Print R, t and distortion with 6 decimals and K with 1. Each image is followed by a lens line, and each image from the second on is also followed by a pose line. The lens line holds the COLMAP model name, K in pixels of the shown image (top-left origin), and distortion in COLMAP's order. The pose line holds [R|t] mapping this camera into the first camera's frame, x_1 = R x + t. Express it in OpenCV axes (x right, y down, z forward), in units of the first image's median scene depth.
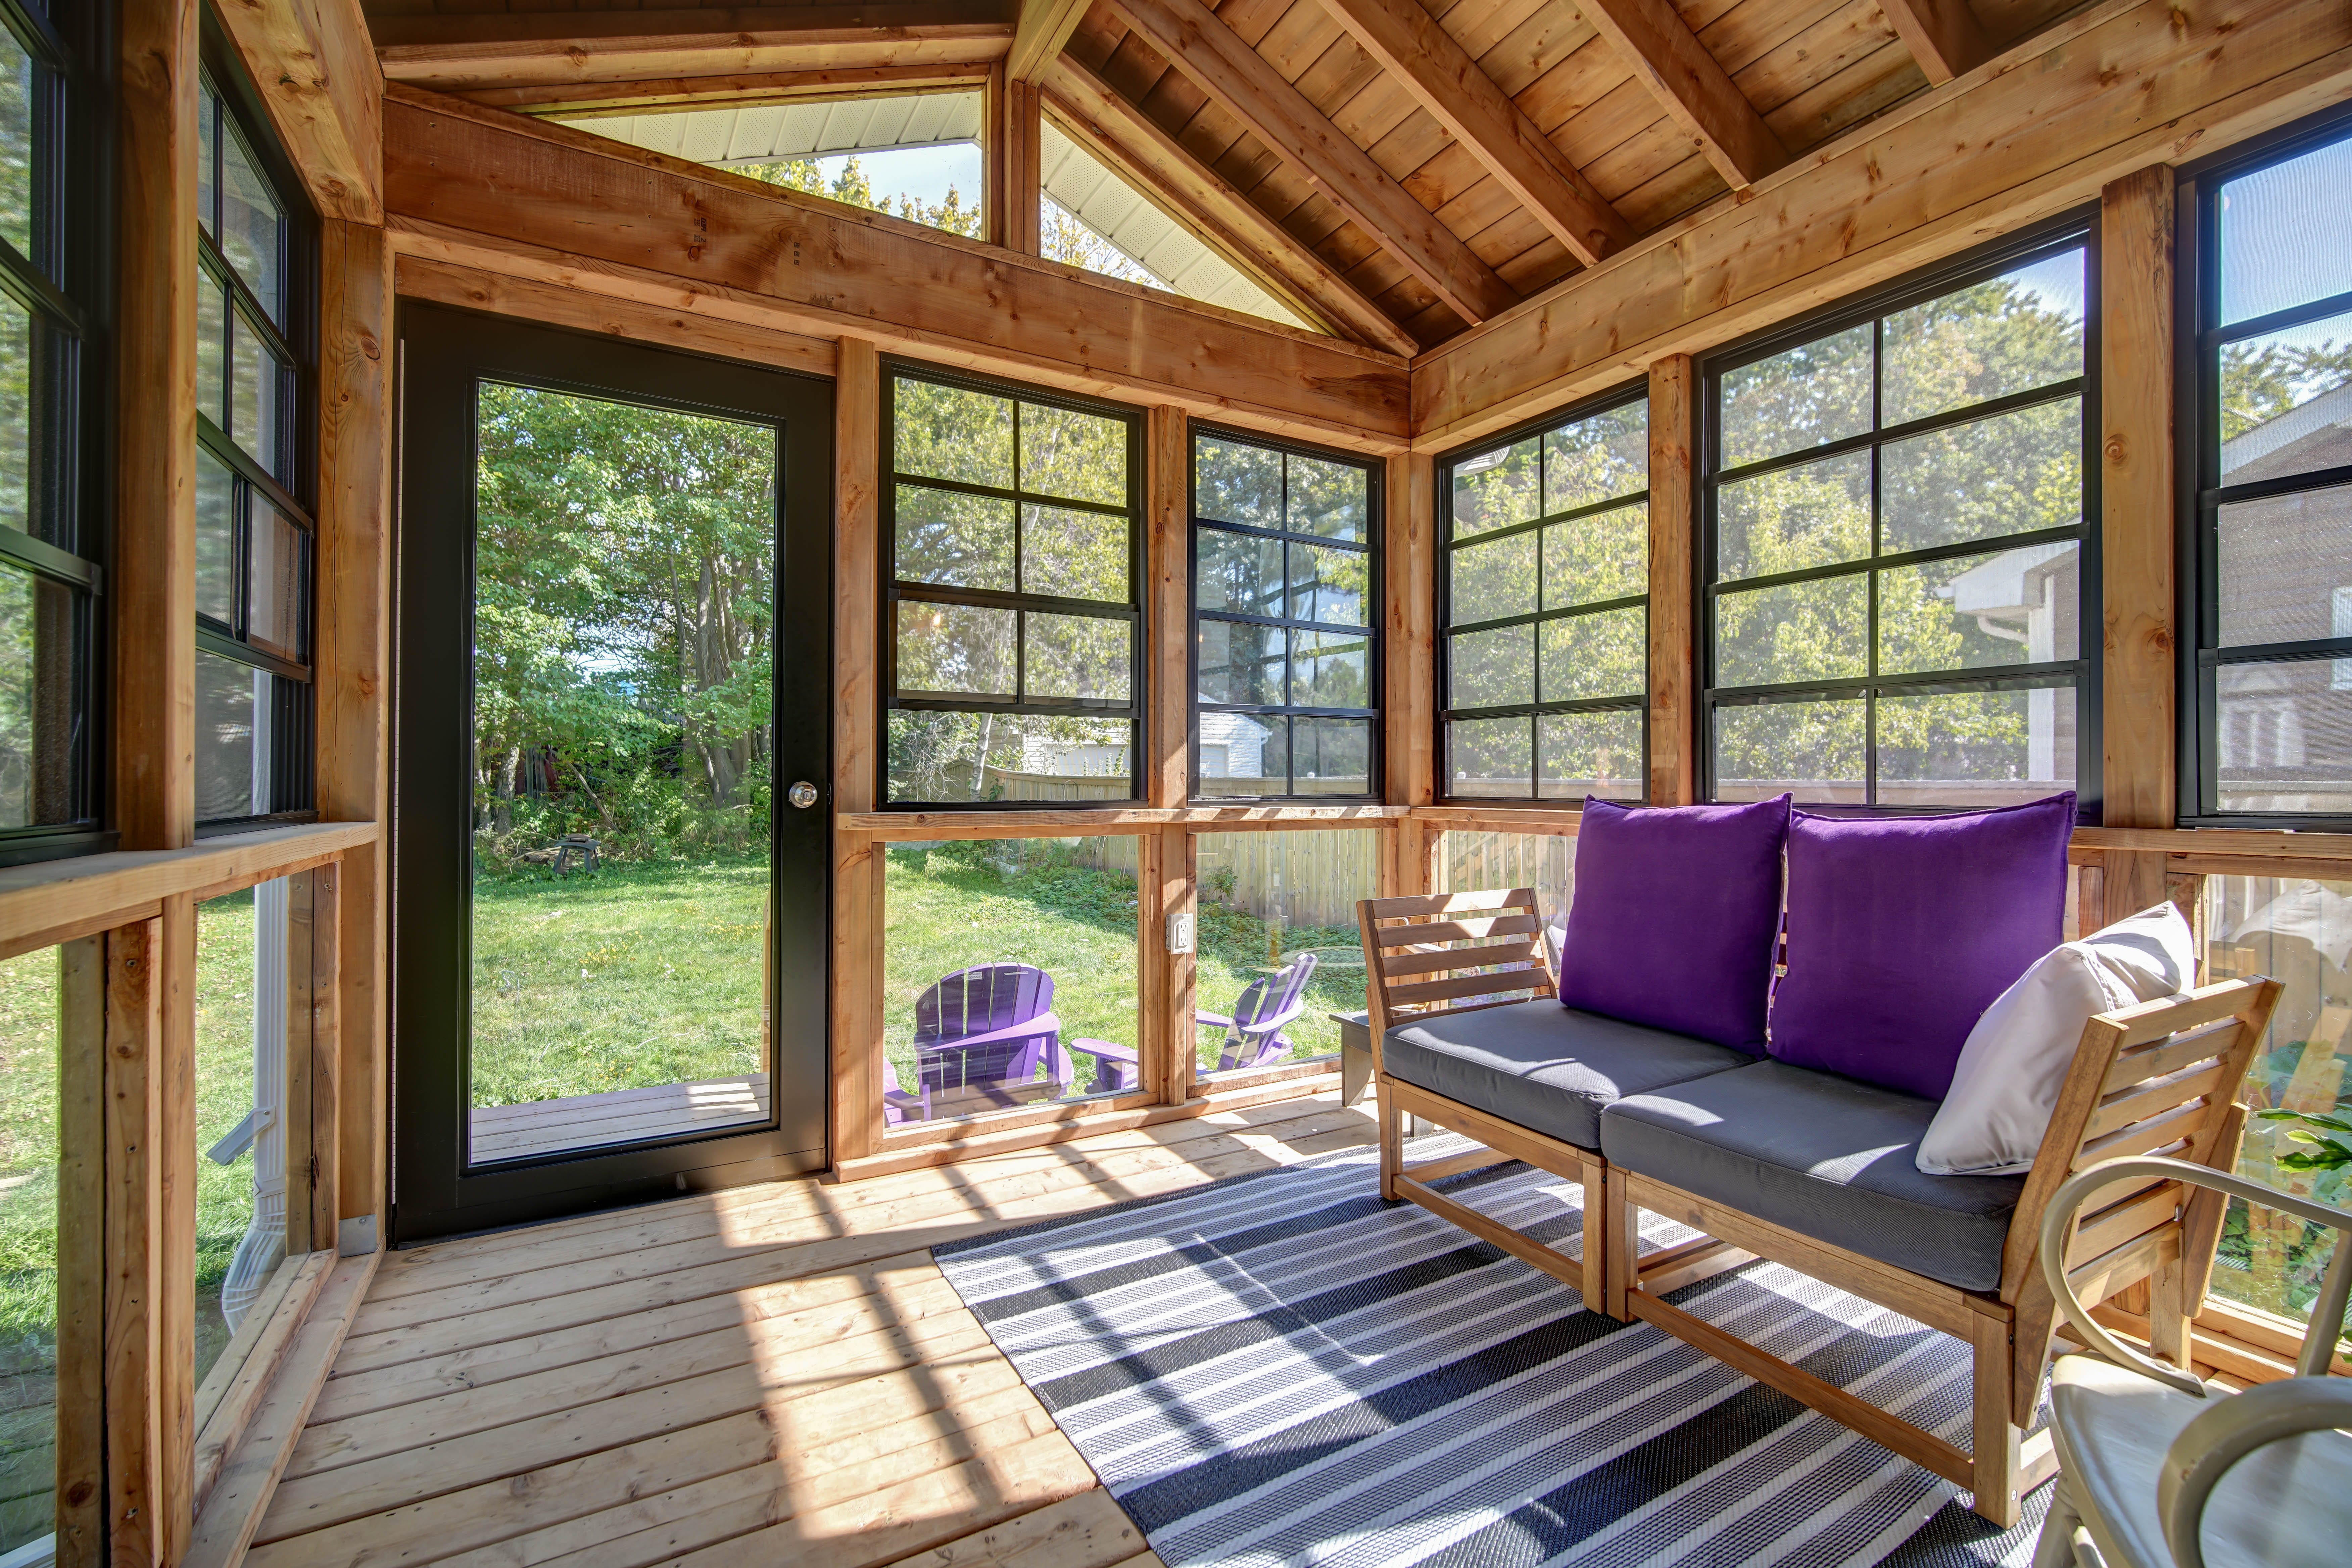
lens RADIAL K [[1020.5, 0, 1181.6], [0, 1020.5, 772.9], [0, 0, 1]] dist [-0.016557, 0.006409]
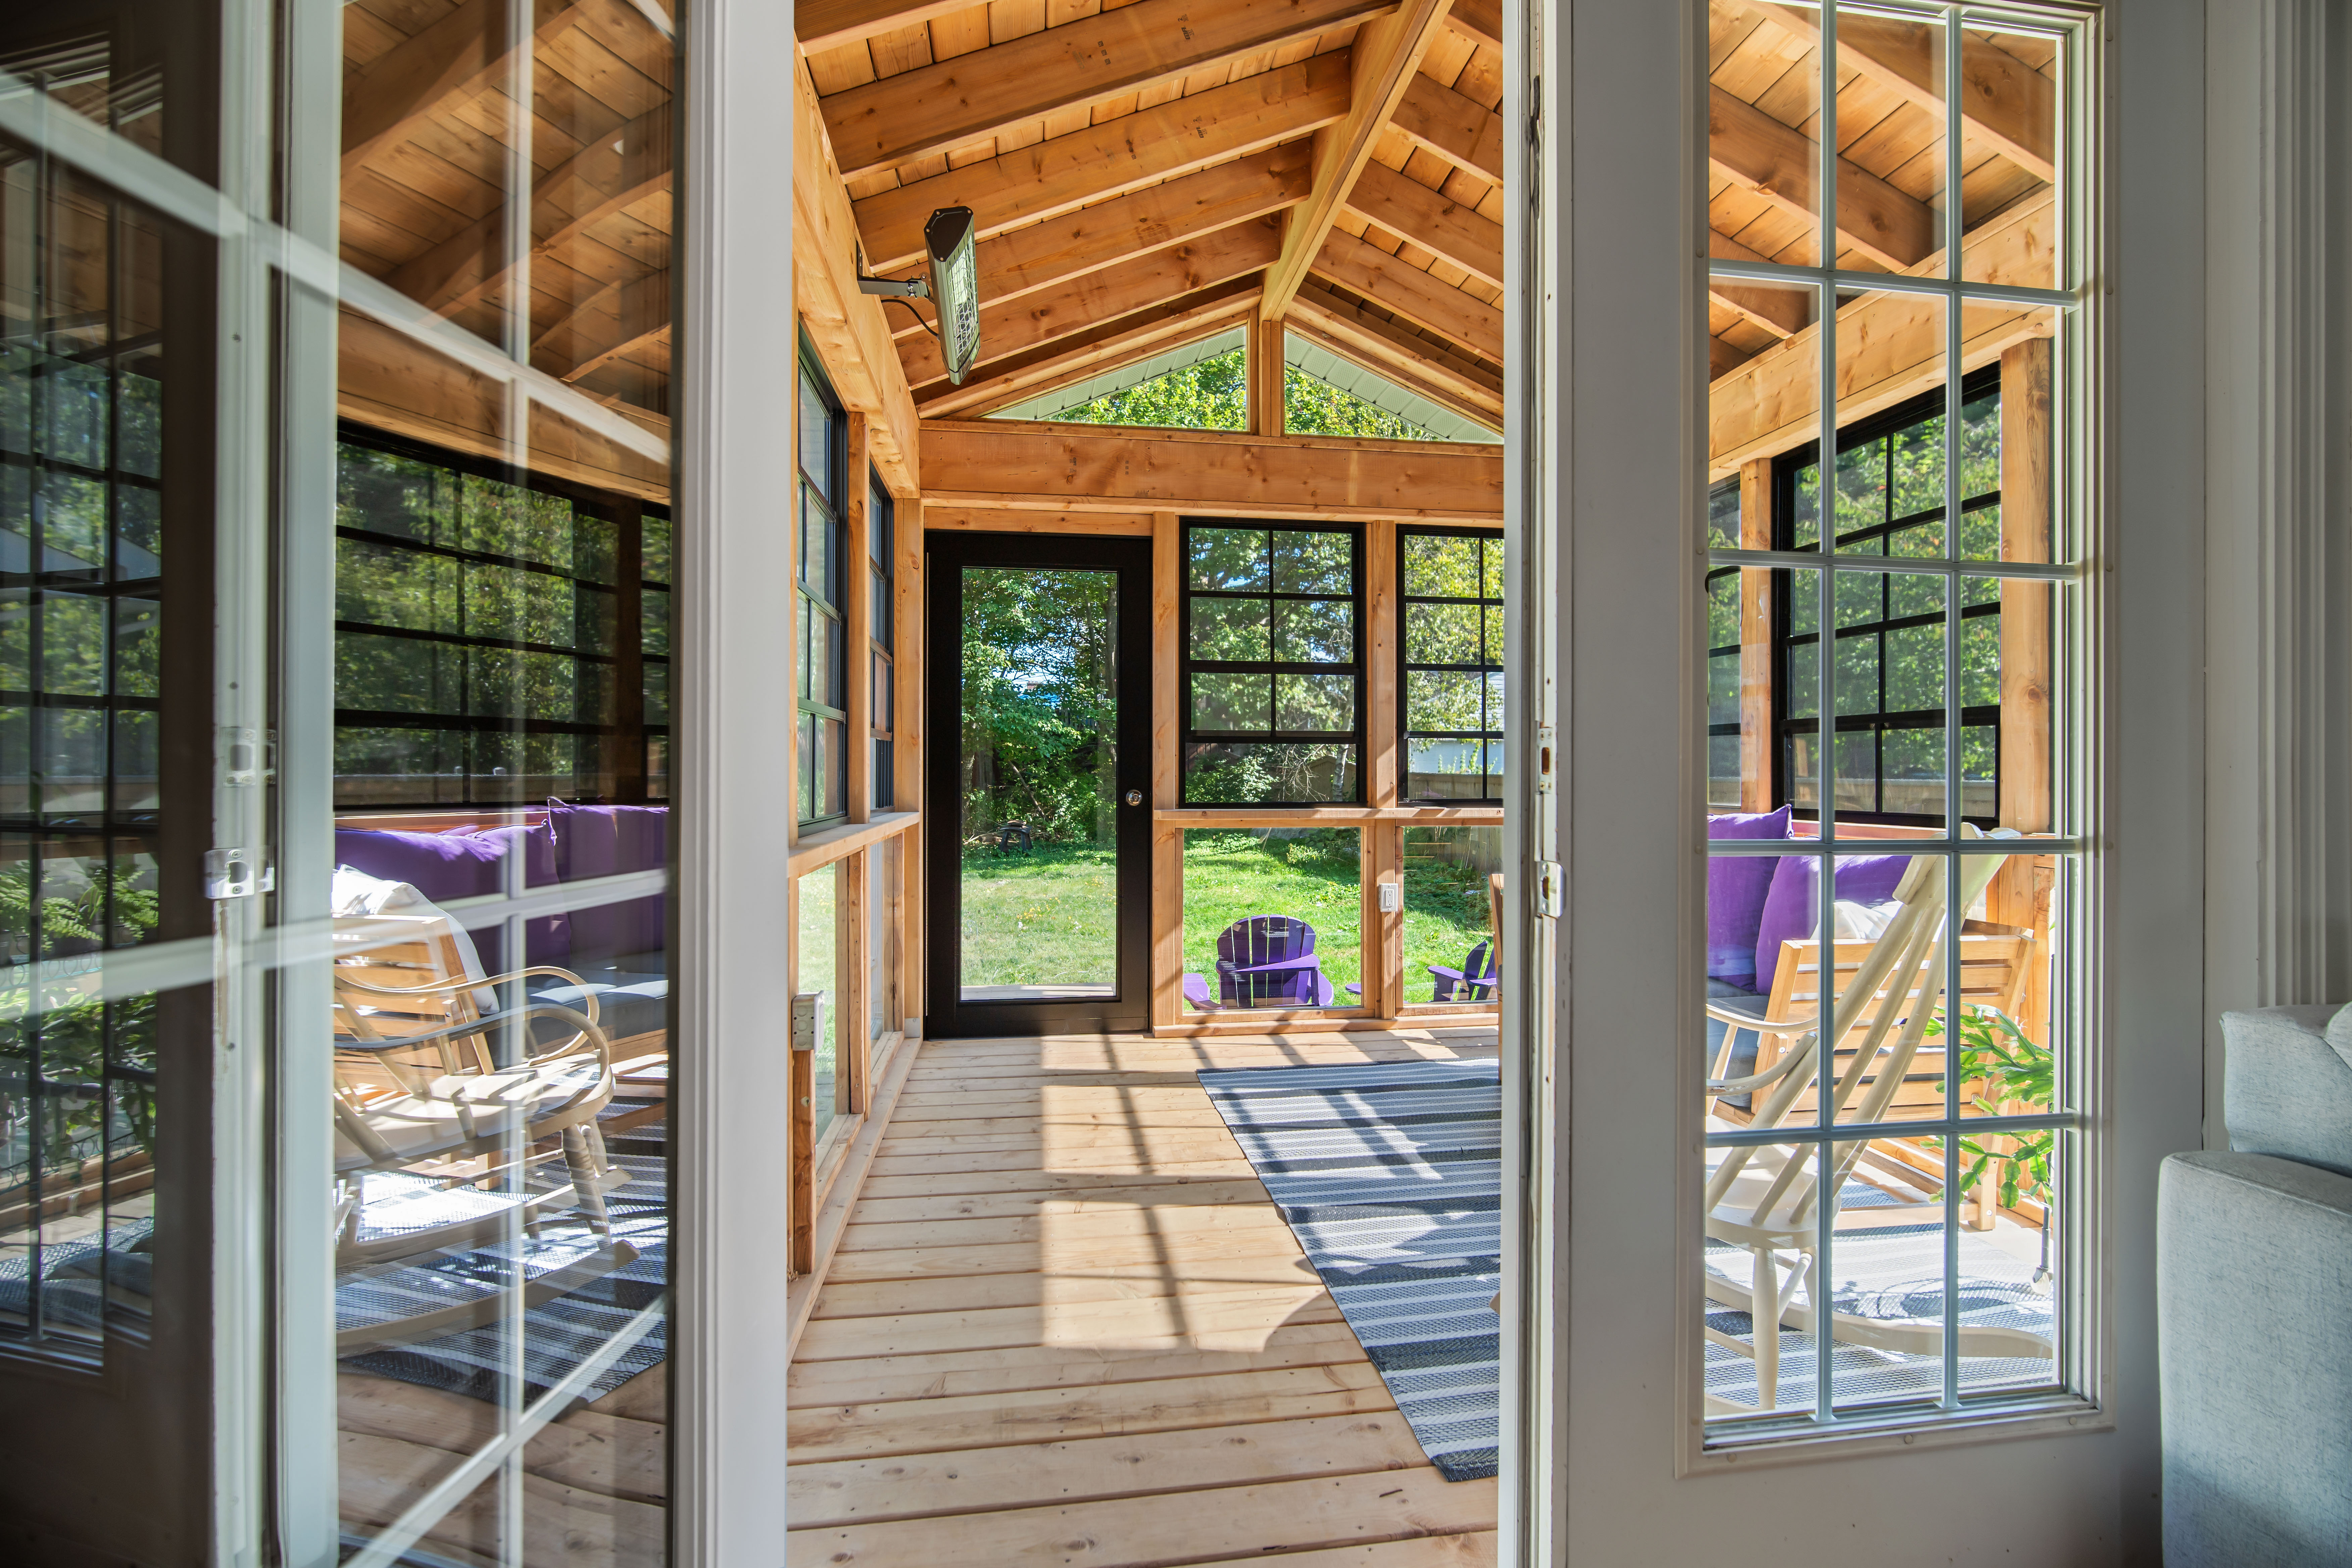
lens RADIAL K [[1018.1, 0, 1179.0], [0, 1018.1, 775.2], [0, 0, 1]] dist [-0.013430, 0.005389]
pose [[0.929078, -0.000186, -0.369885, 0.281583], [0.003584, 0.999957, 0.008500, -0.027349], [0.369868, -0.009222, 0.929039, -0.457957]]
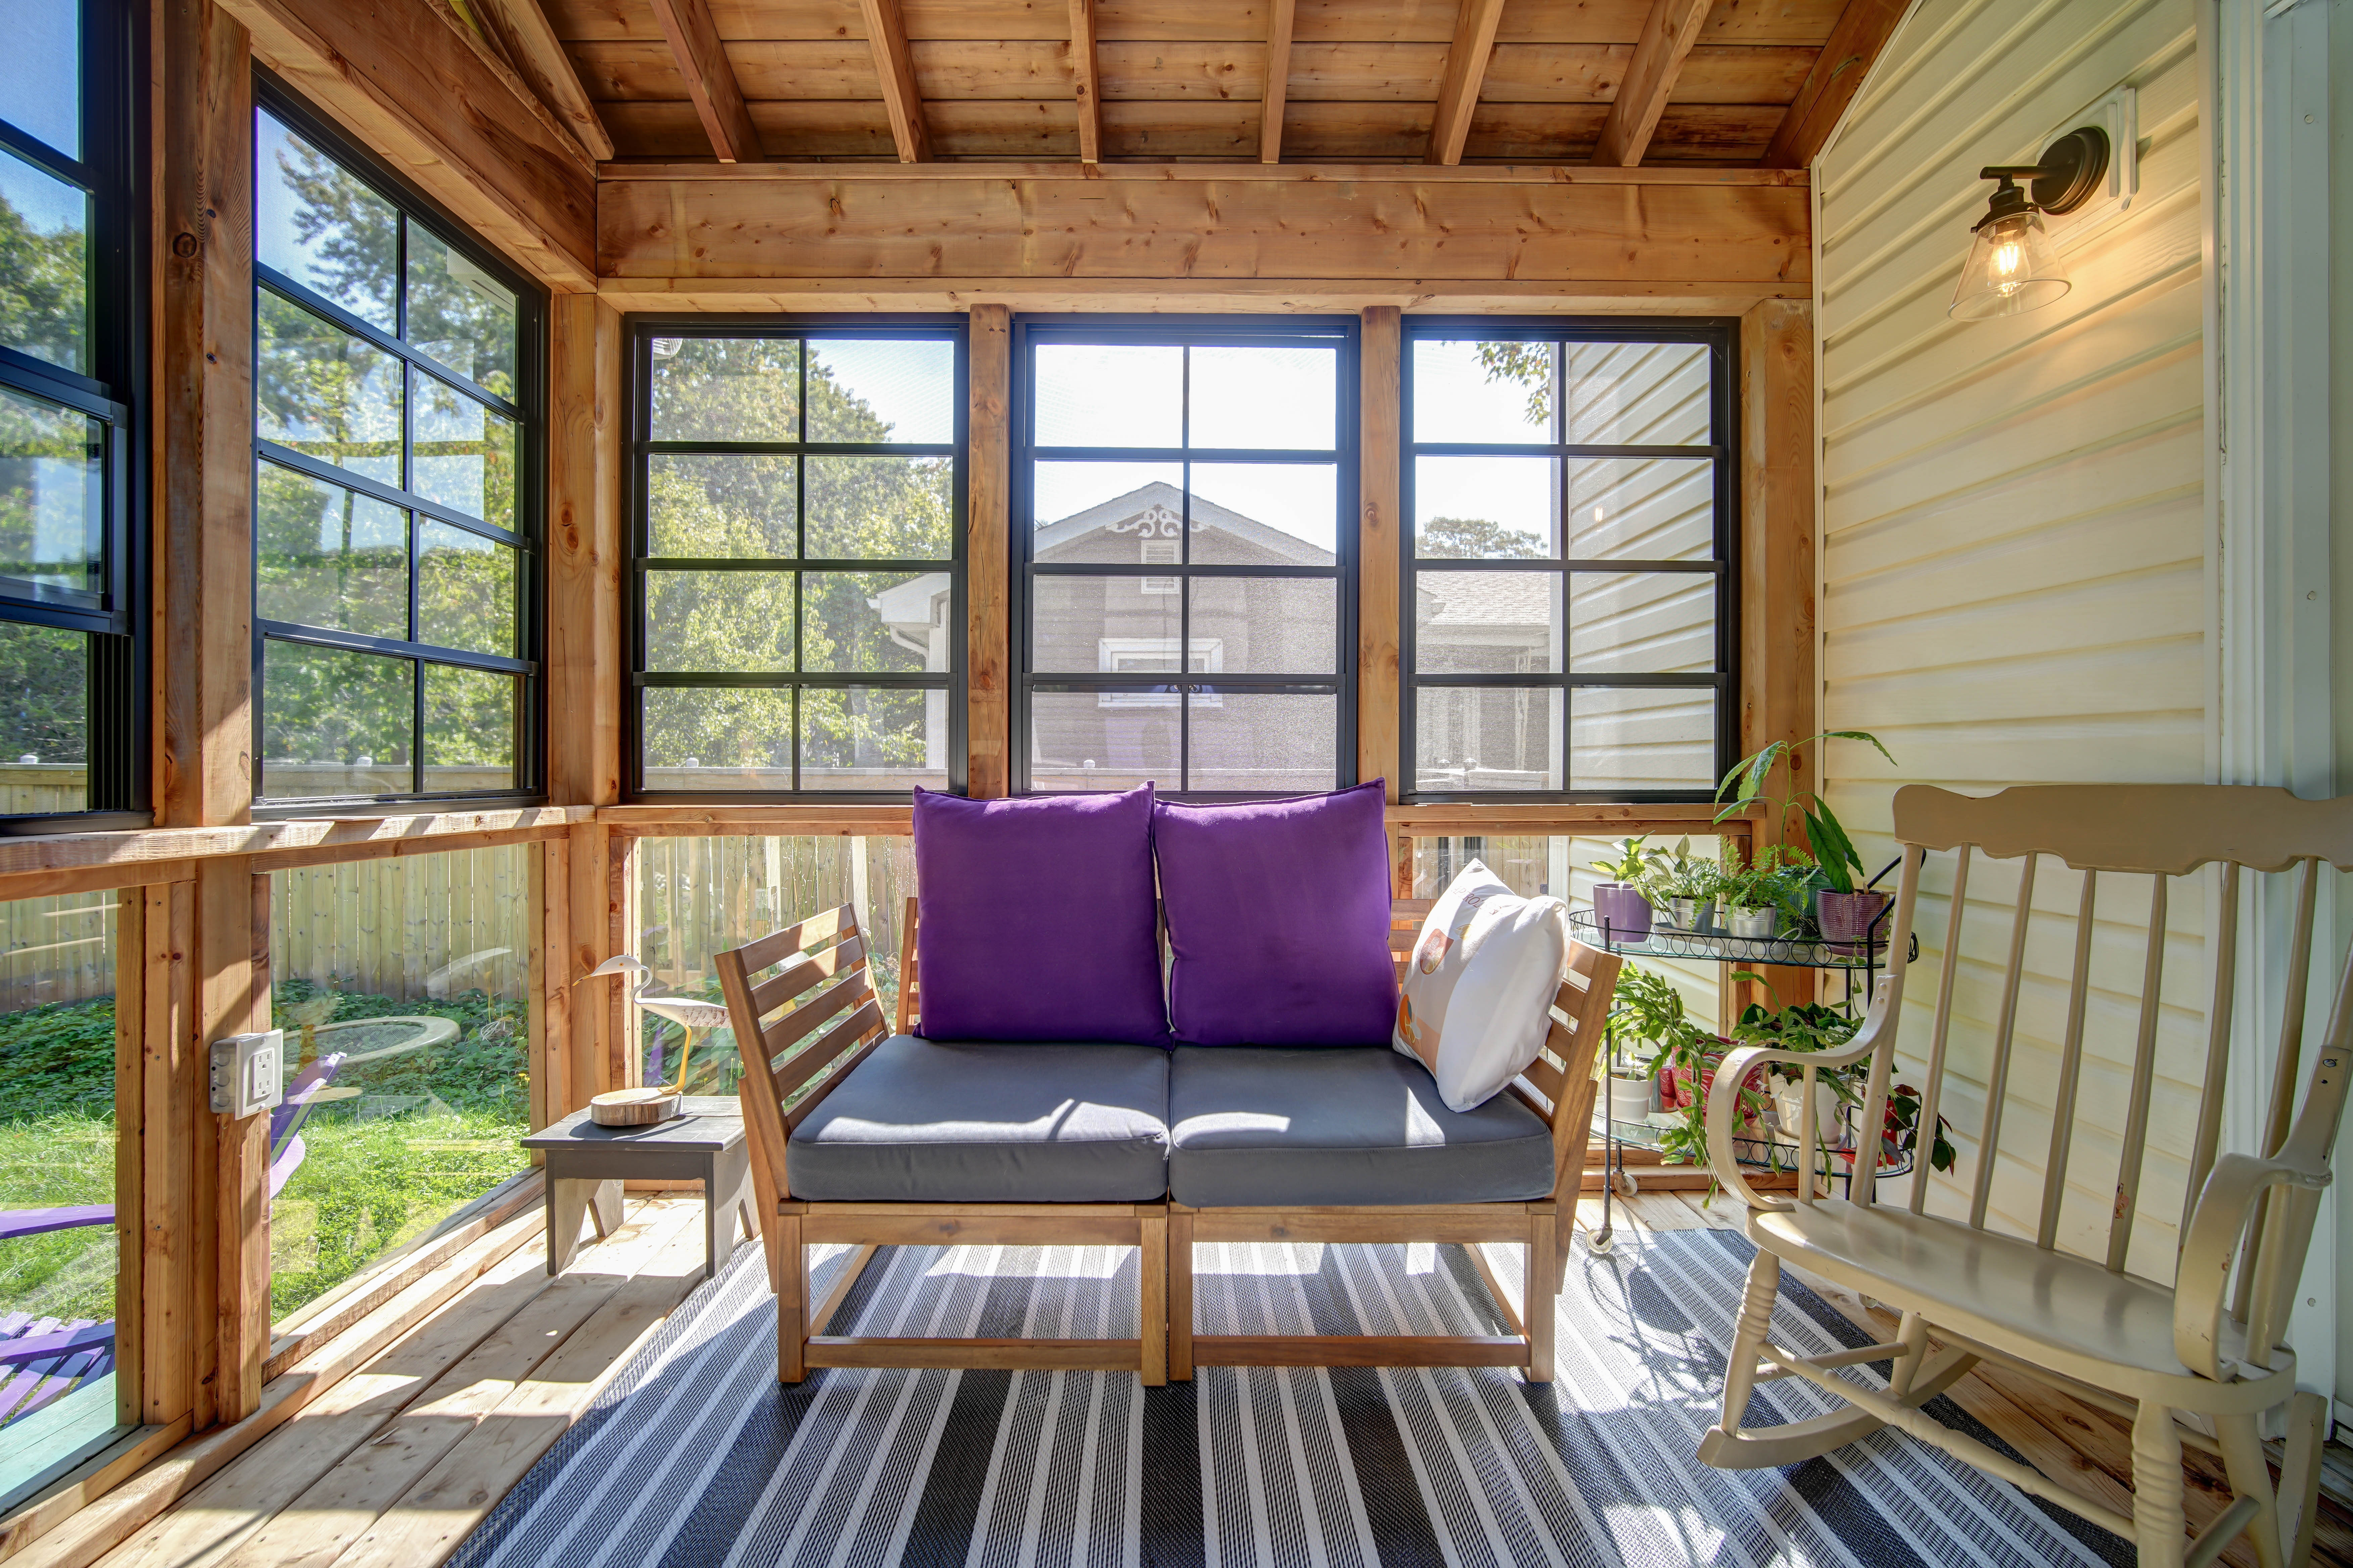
lens RADIAL K [[1018.5, 0, 1179.5], [0, 1018.5, 775.1], [0, 0, 1]] dist [-0.013430, 0.005389]
pose [[0.490452, -0.006428, 0.871445, -0.236894], [-0.006864, 0.999913, 0.011239, 0.001622], [-0.871441, -0.011494, 0.490365, 0.402002]]
